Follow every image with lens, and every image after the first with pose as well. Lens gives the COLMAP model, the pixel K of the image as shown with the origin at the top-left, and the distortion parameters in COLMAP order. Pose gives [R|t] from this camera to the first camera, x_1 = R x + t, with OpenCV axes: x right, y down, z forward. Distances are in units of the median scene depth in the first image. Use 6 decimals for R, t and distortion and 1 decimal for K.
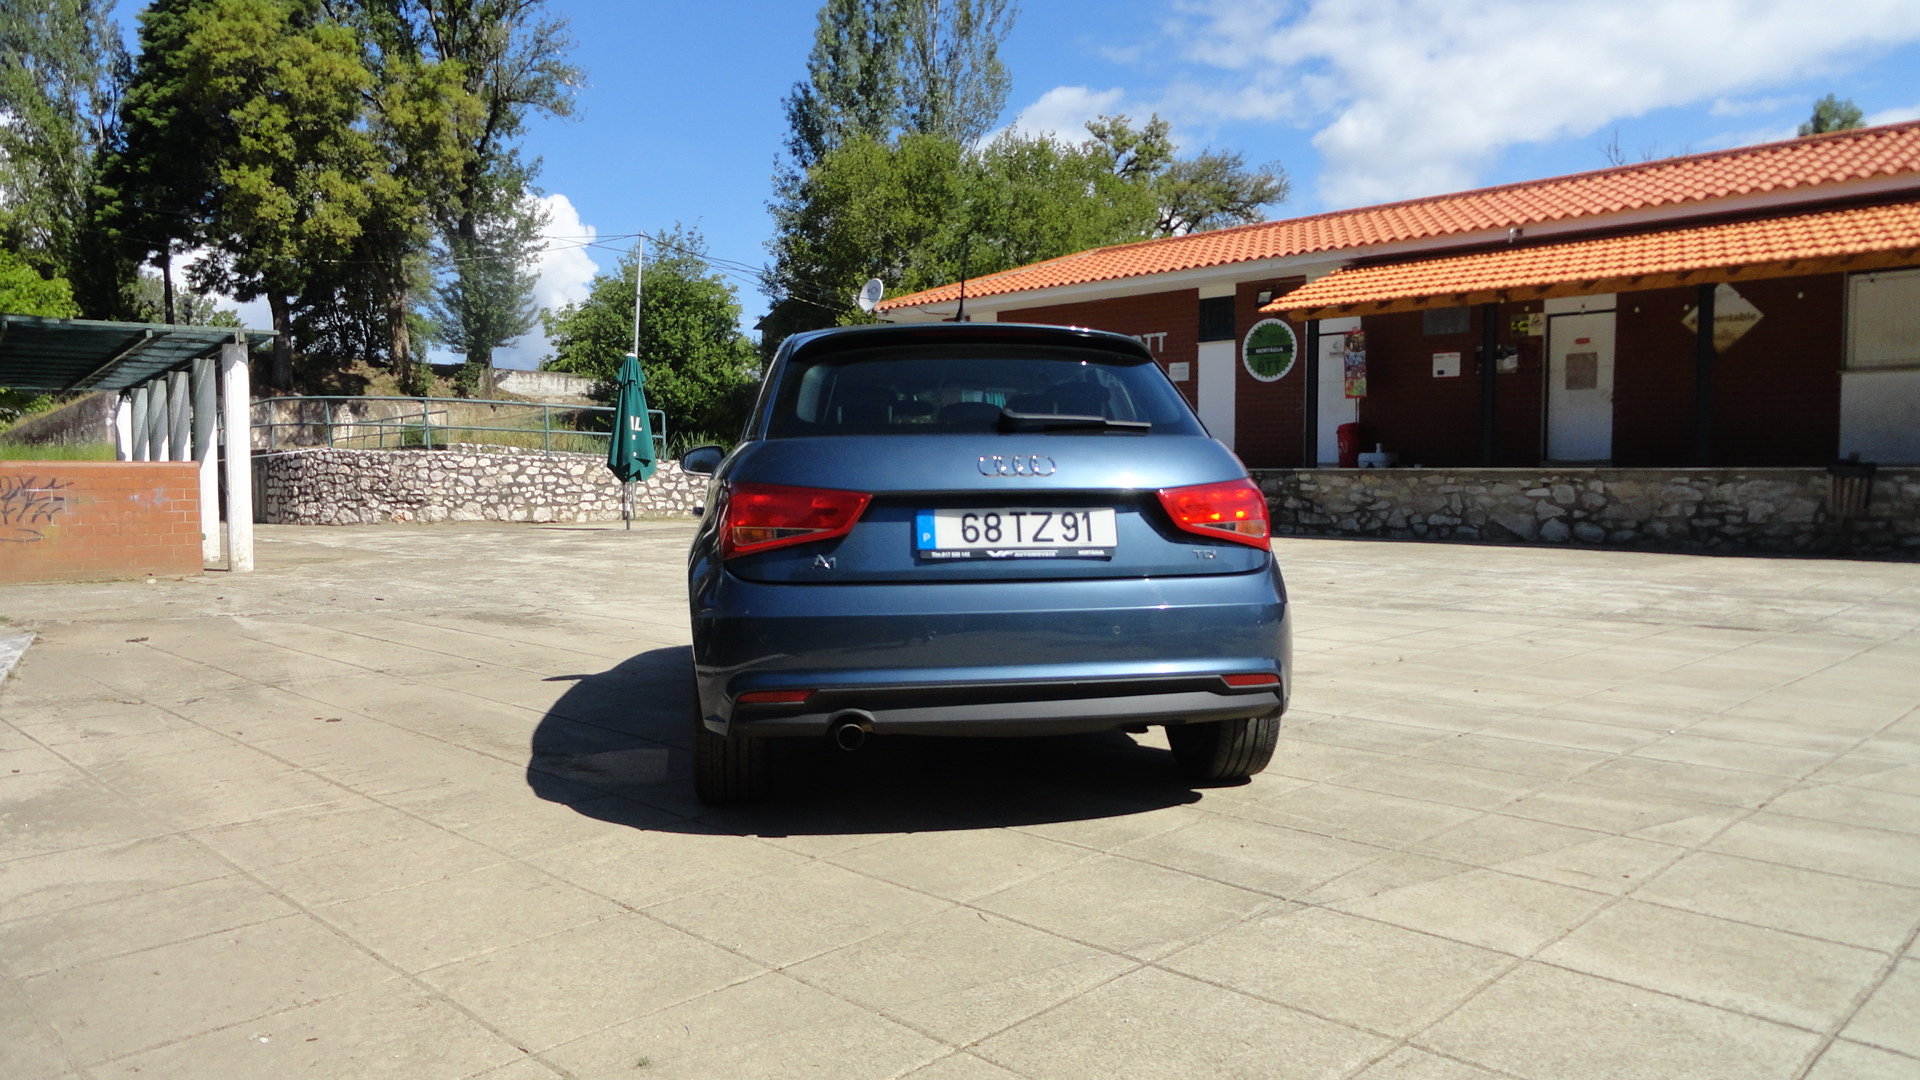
lens RADIAL K [[1309.2, 0, 960.0], [0, 1309.2, 540.0], [0, 0, 1]] dist [0.004506, 0.002370]
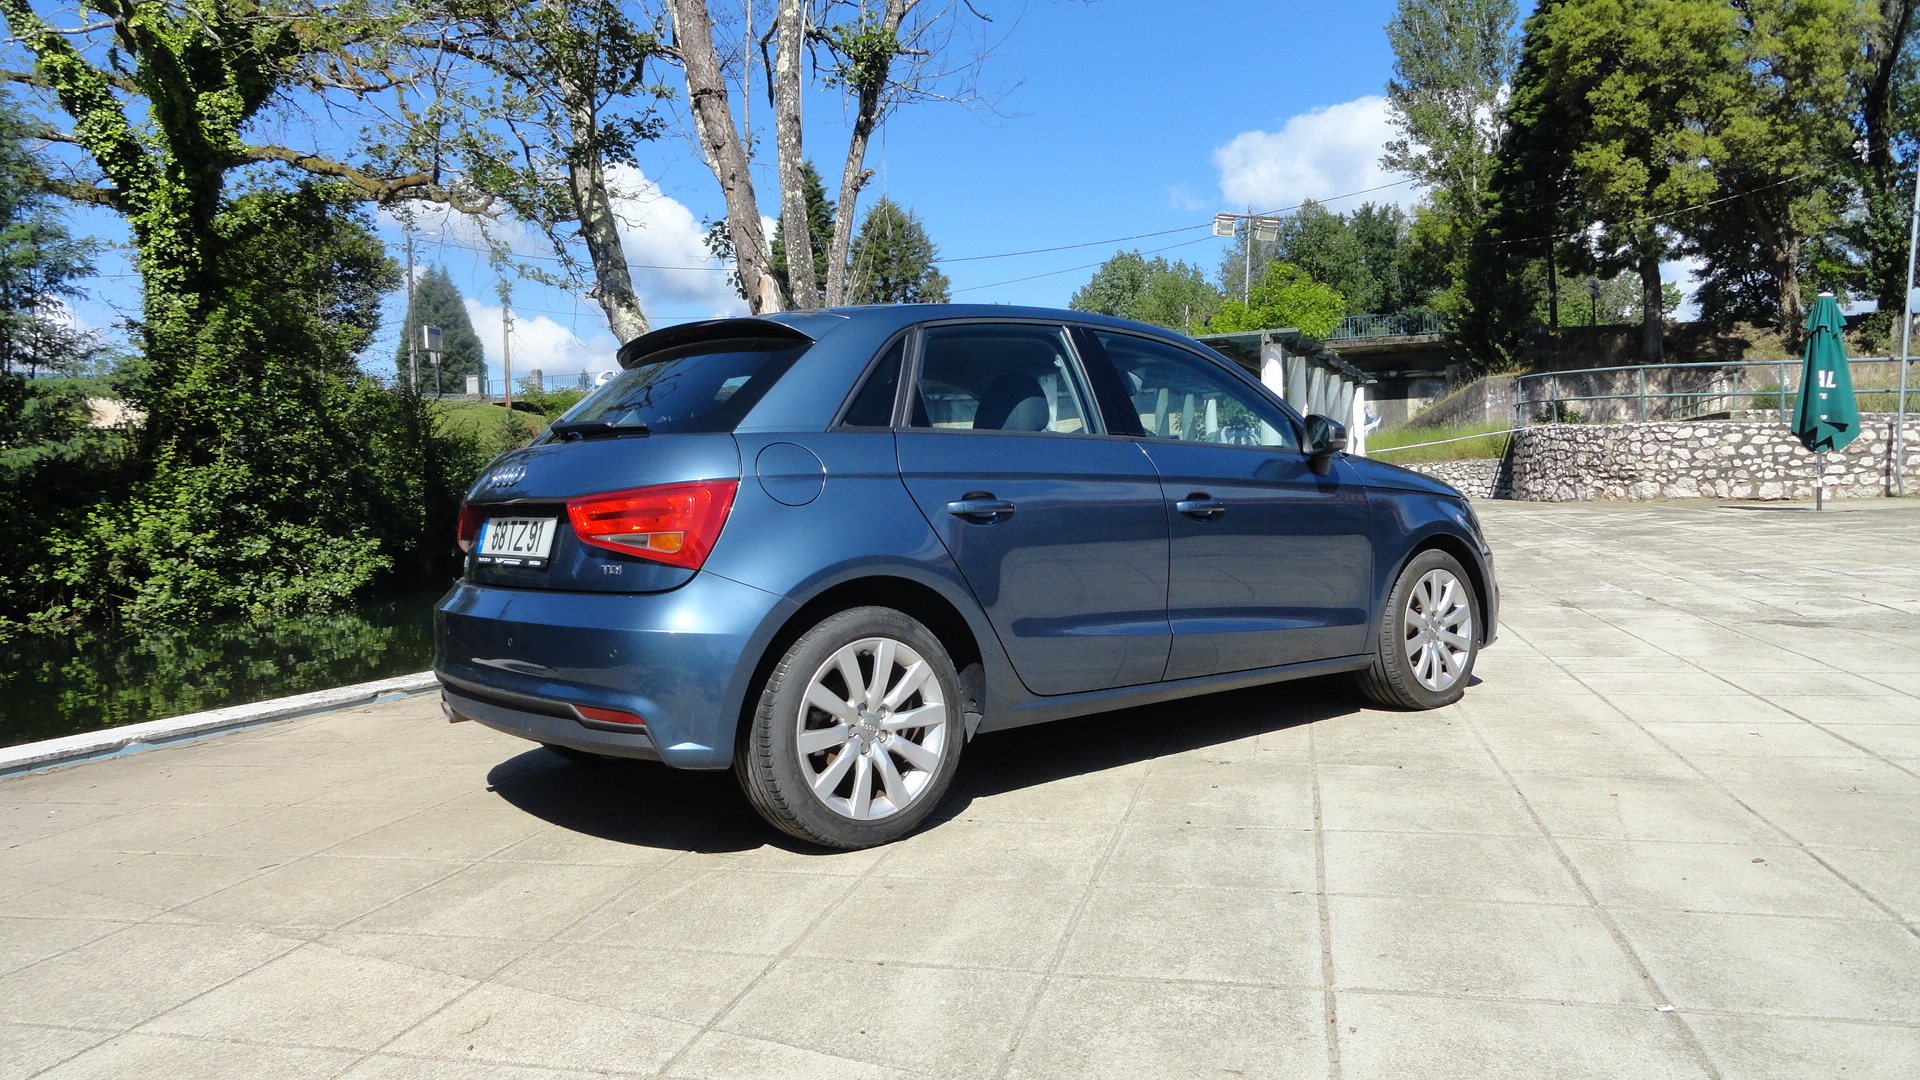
lens RADIAL K [[1309.2, 0, 960.0], [0, 1309.2, 540.0], [0, 0, 1]] dist [0.004506, 0.002370]
pose [[0.515949, 0.030340, -0.856082, 0.143849], [-0.011764, 0.999529, 0.028334, -0.005139], [0.856539, -0.004548, 0.516063, 0.098753]]
